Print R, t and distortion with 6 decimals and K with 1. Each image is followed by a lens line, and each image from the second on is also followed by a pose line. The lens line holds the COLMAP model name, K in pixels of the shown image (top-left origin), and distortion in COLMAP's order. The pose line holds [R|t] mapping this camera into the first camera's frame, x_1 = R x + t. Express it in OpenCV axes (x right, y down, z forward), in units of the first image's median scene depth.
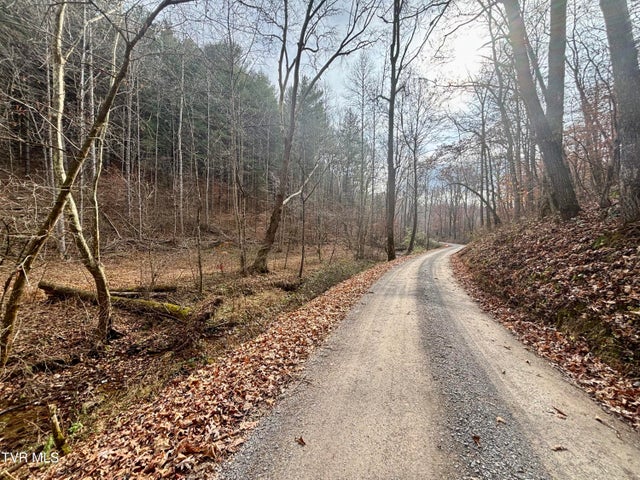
lens RADIAL K [[257.7, 0, 322.1], [0, 257.7, 237.7], [0, 0, 1]] dist [-0.003449, 0.001295]
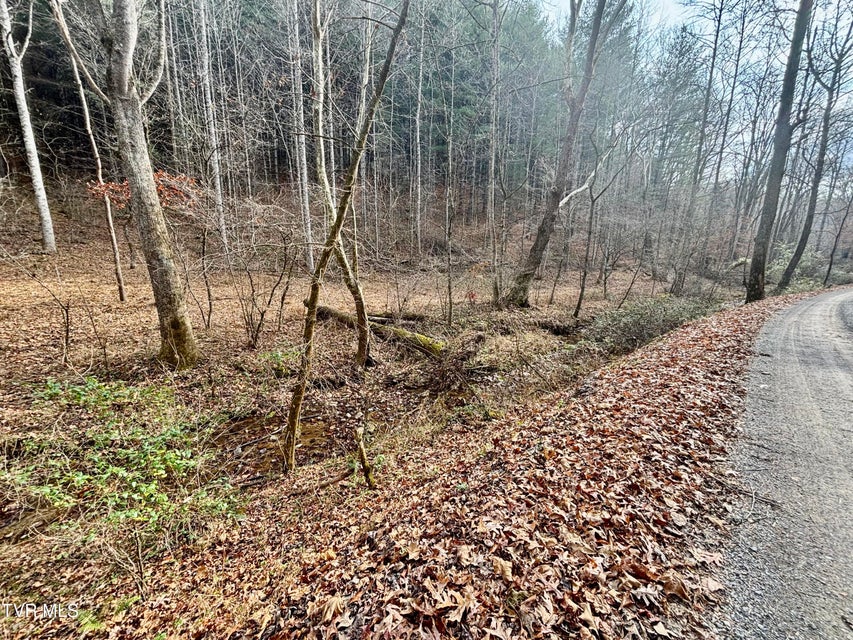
lens RADIAL K [[343.5, 0, 426.2], [0, 343.5, 318.6], [0, 0, 1]] dist [-0.003449, 0.001295]
pose [[0.902652, 0.086619, -0.421564, -0.112103], [-0.014487, 0.985097, 0.171389, 0.012832], [0.430127, -0.148598, 0.890455, 0.020120]]
